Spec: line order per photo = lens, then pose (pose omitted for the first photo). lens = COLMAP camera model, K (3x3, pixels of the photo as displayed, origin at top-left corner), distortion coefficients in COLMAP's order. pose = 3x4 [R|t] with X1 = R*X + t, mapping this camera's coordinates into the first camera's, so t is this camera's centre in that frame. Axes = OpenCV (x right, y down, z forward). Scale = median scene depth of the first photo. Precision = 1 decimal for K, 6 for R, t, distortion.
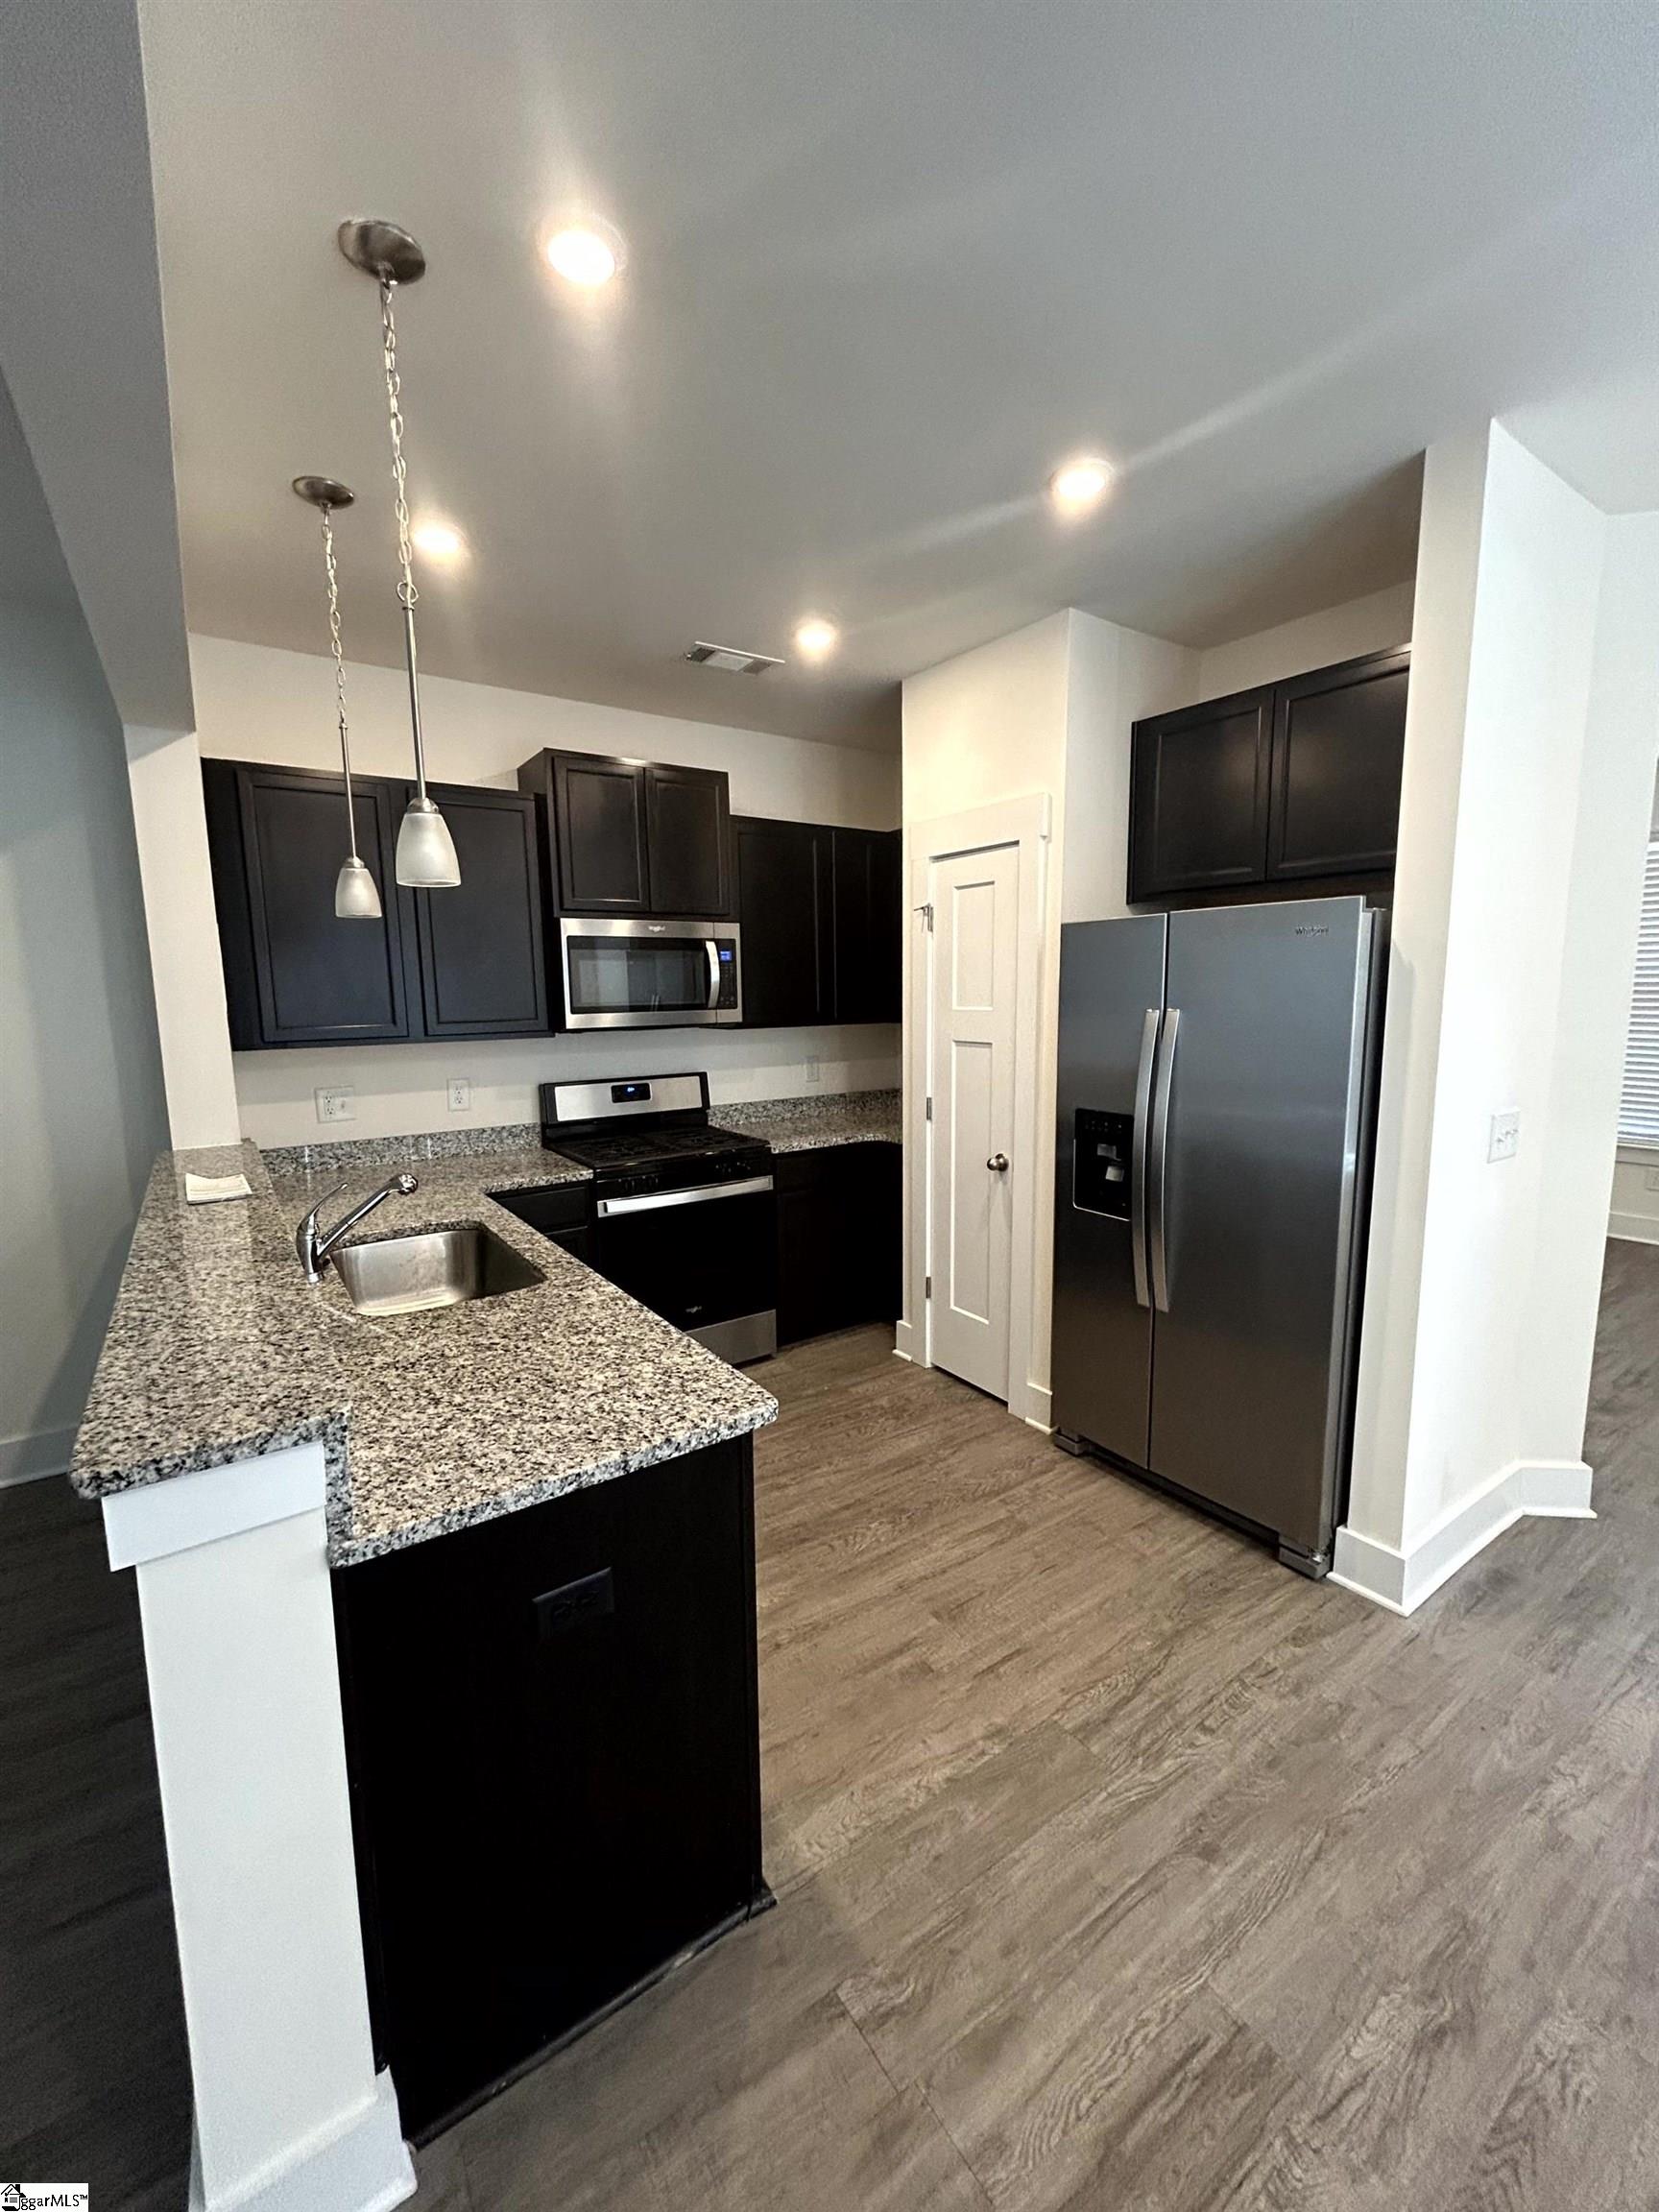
lens RADIAL K [[882.1, 0, 821.1], [0, 882.1, 1112.4], [0, 0, 1]] dist [-0.002477, -0.003104]
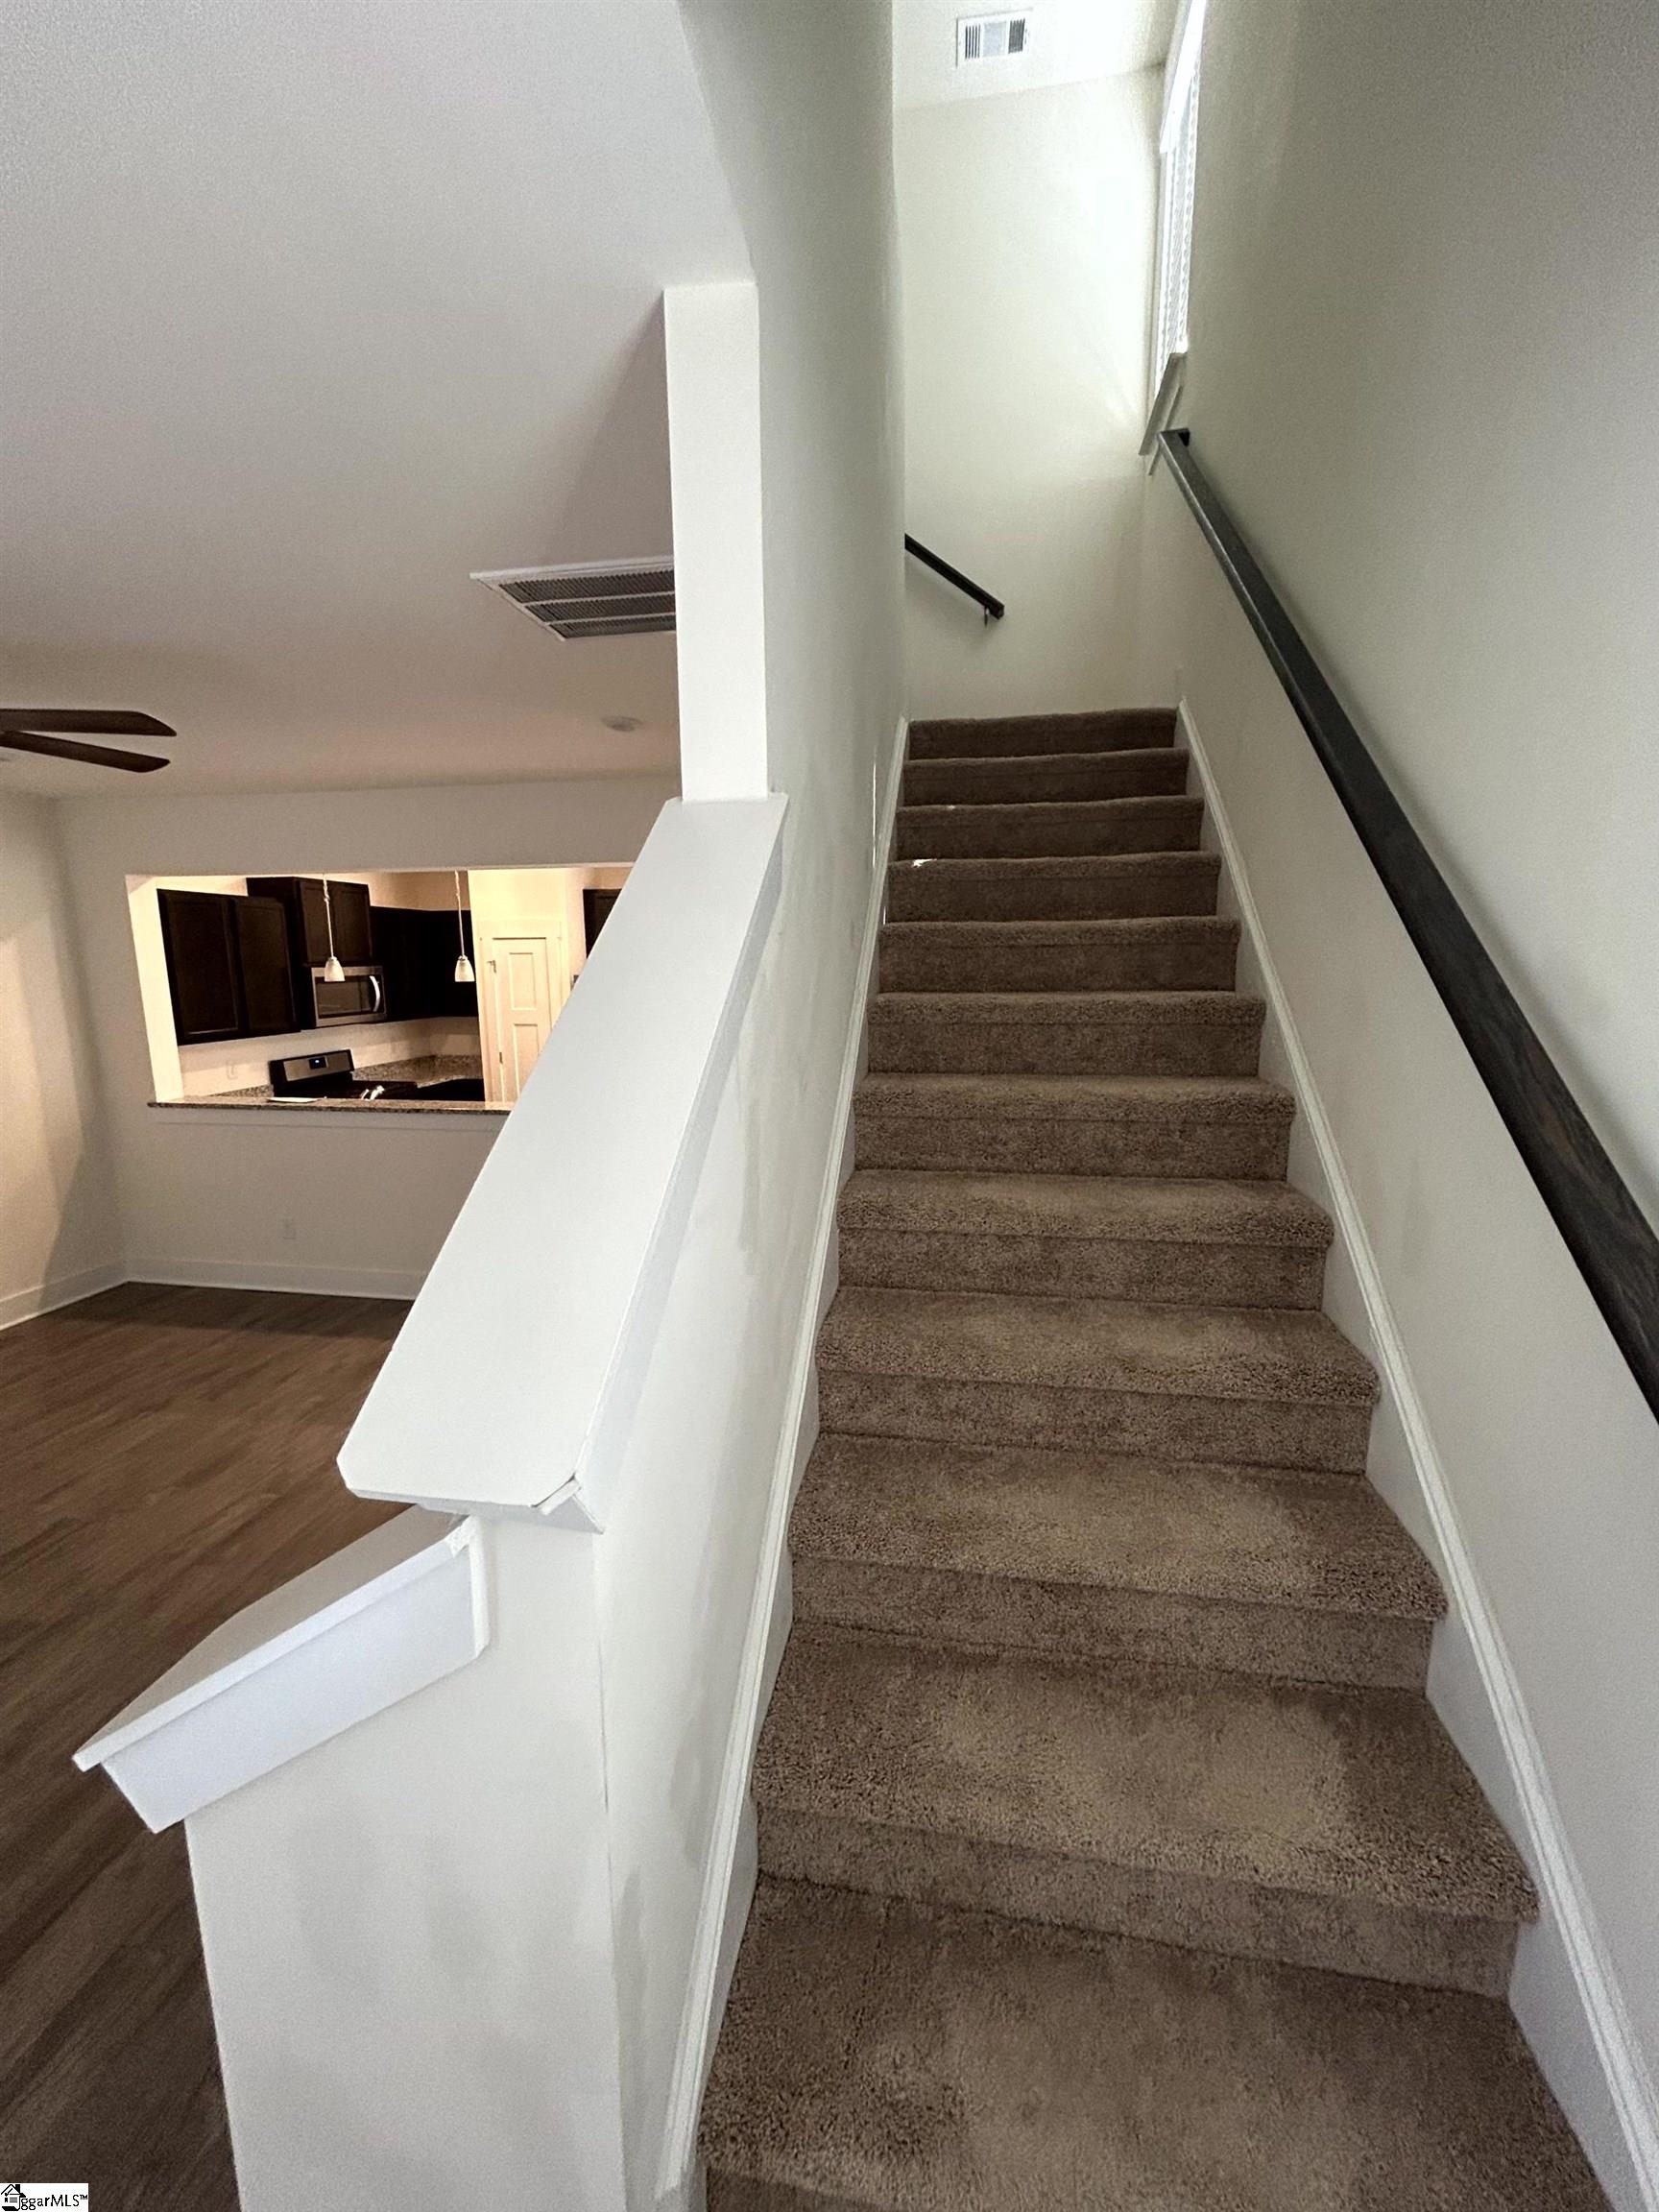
lens RADIAL K [[882.1, 0, 831.0], [0, 882.1, 1108.9], [0, 0, 1]] dist [-0.002477, -0.003104]
pose [[0.697027, -0.109766, 0.708594, -1.008553], [0.098508, 0.993502, 0.056999, 0.090335], [-0.710246, 0.030072, 0.703311, -1.238748]]
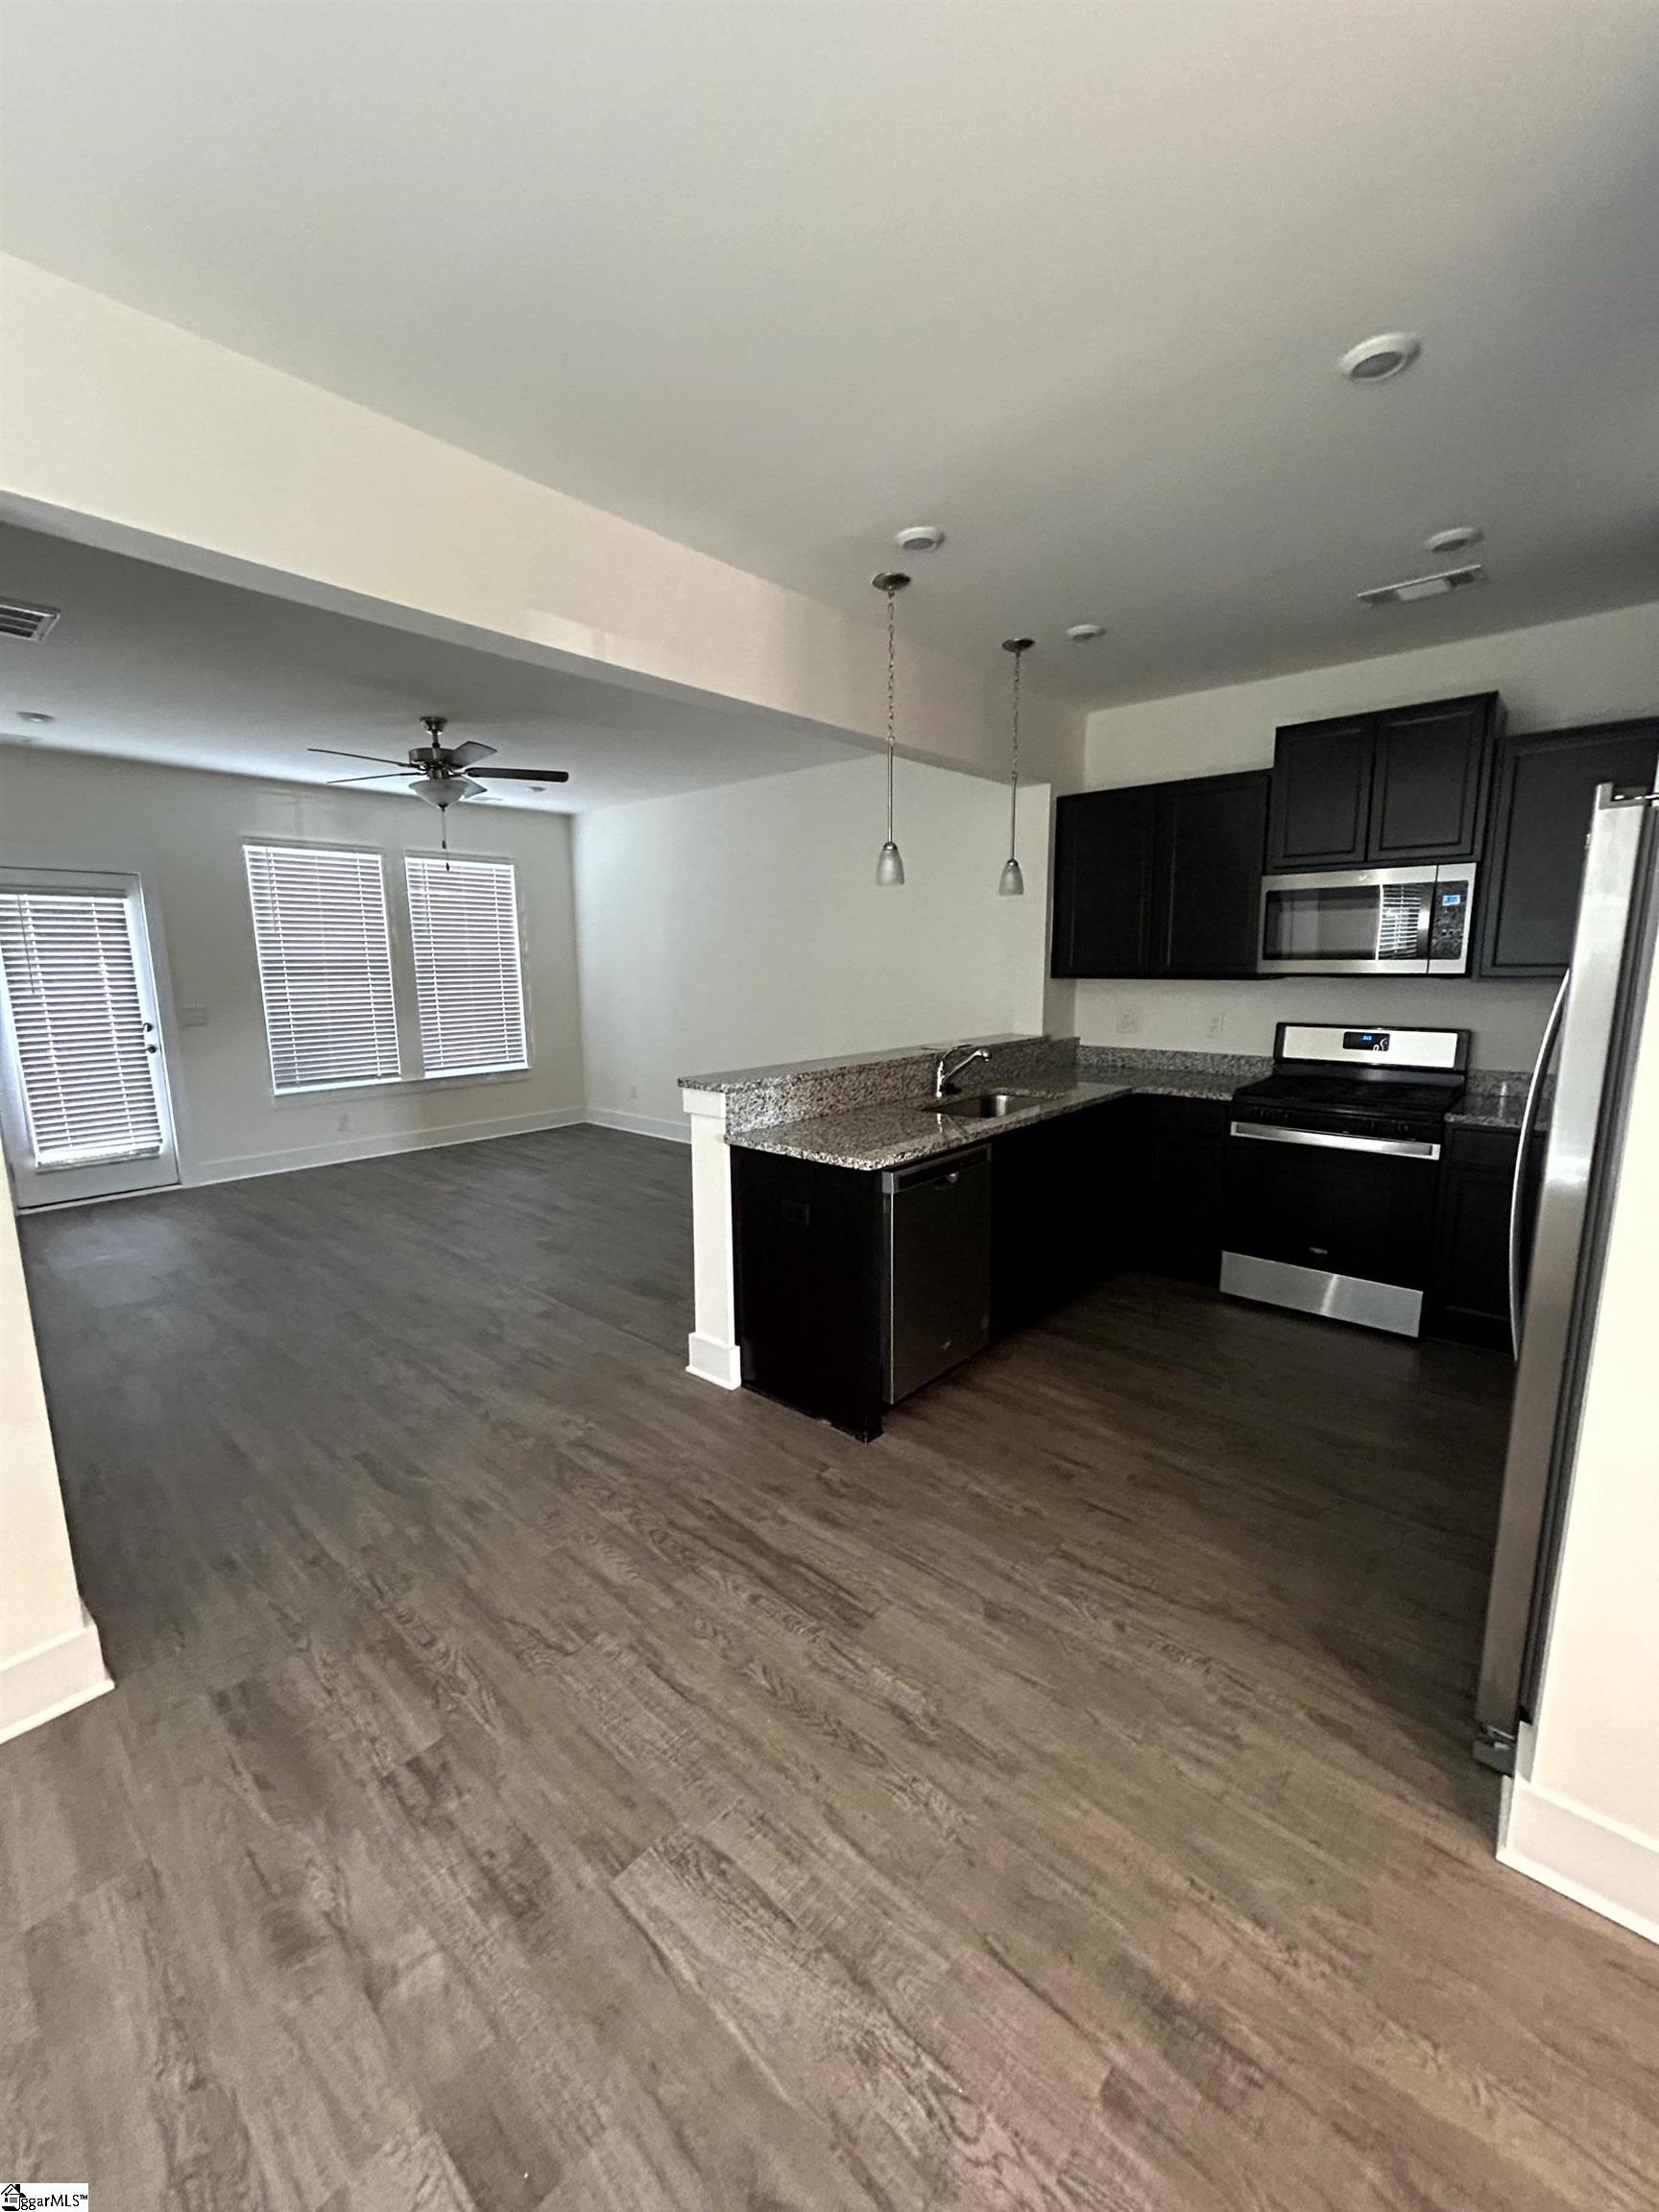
lens RADIAL K [[882.1, 0, 820.9], [0, 882.1, 1104.3], [0, 0, 1]] dist [-0.002477, -0.003104]
pose [[0.237393, 0.176147, -0.955310, 0.828449], [-0.129451, 0.980387, 0.148603, -0.027443], [0.962750, 0.088388, 0.255540, 0.202409]]
